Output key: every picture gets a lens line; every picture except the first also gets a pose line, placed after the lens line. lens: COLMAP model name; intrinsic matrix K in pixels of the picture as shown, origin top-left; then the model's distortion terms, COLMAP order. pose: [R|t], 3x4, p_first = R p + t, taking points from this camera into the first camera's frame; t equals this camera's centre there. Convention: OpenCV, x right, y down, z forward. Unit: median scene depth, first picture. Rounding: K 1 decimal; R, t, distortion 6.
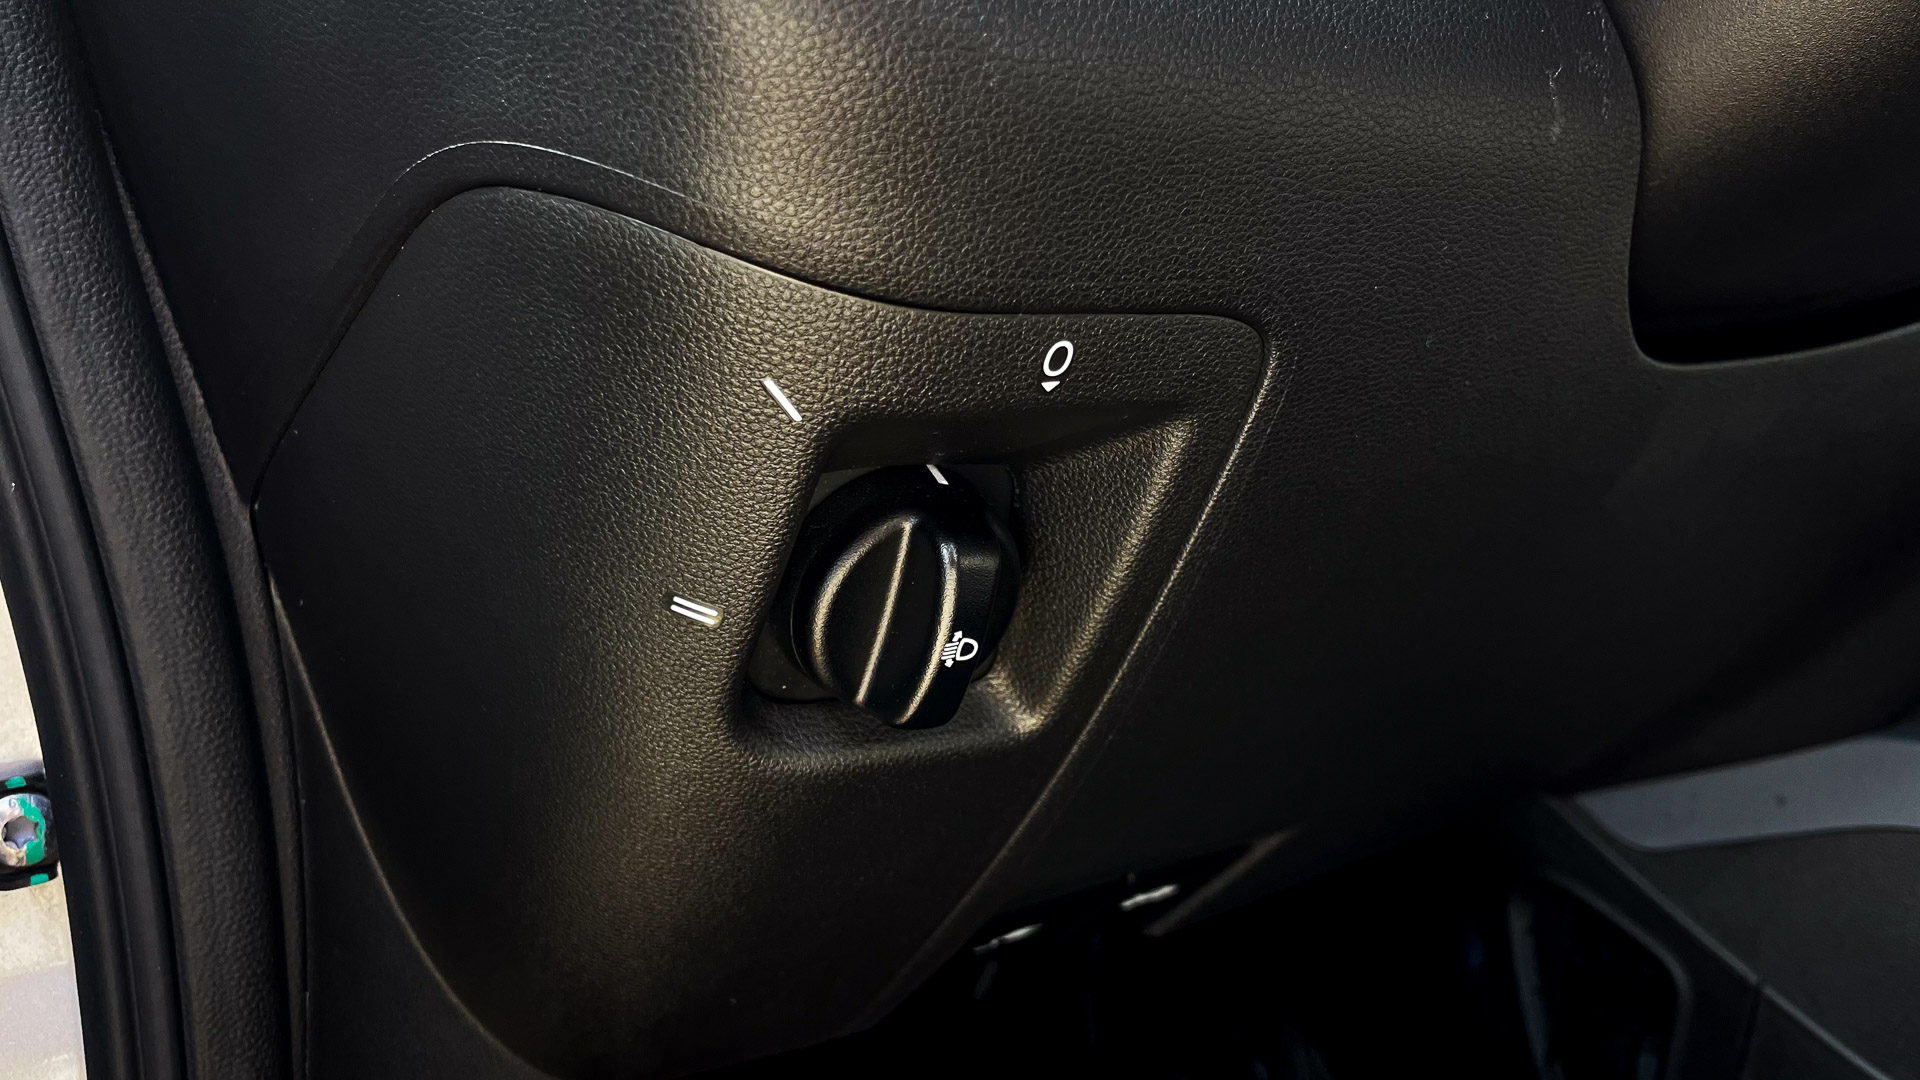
lens RADIAL K [[1454.7, 0, 960.0], [0, 1454.7, 540.0], [0, 0, 1]] dist [0.060542, -0.074287]
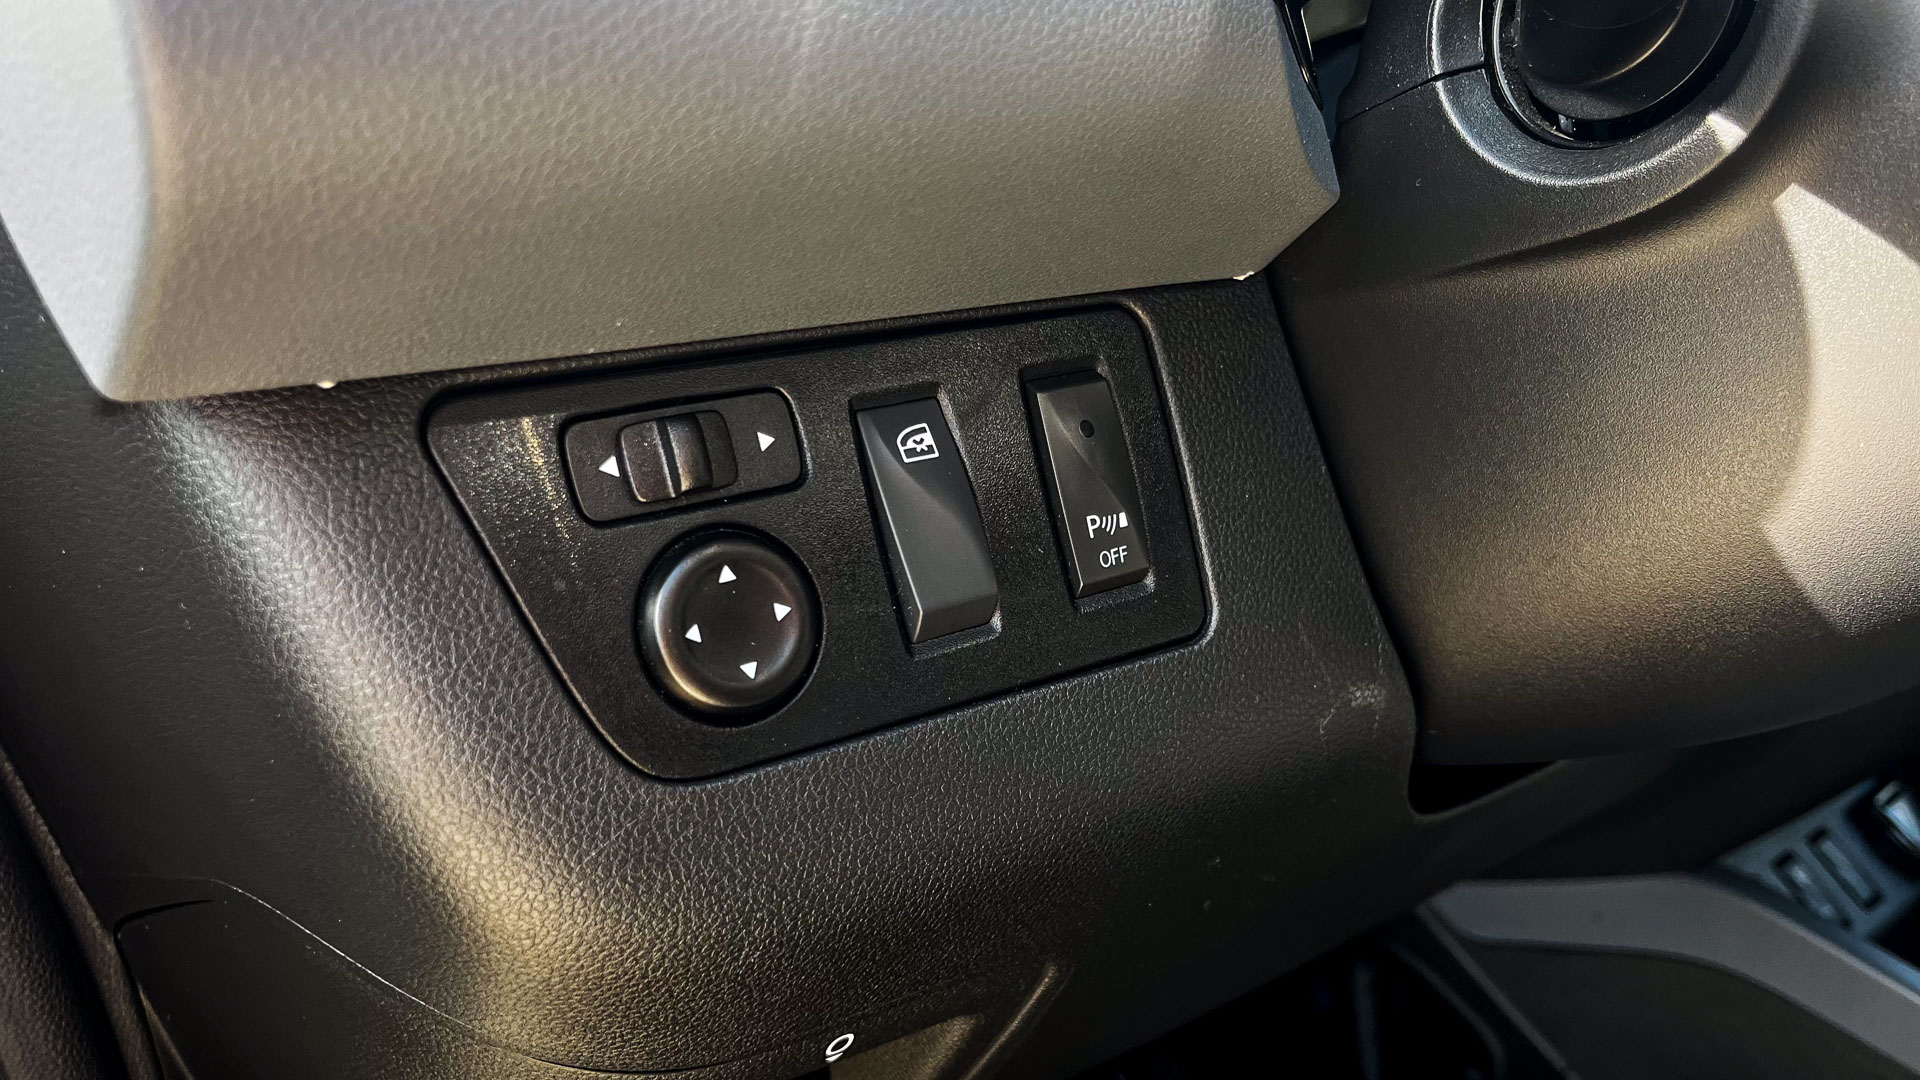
lens RADIAL K [[1496.9, 0, 960.0], [0, 1496.9, 540.0], [0, 0, 1]] dist [0.032245, -0.081774]
pose [[0.999057, 0.020943, 0.038046, 0.081960], [-0.027527, 0.982956, 0.181769, -0.539531], [-0.033590, -0.182645, 0.982605, -0.026949]]
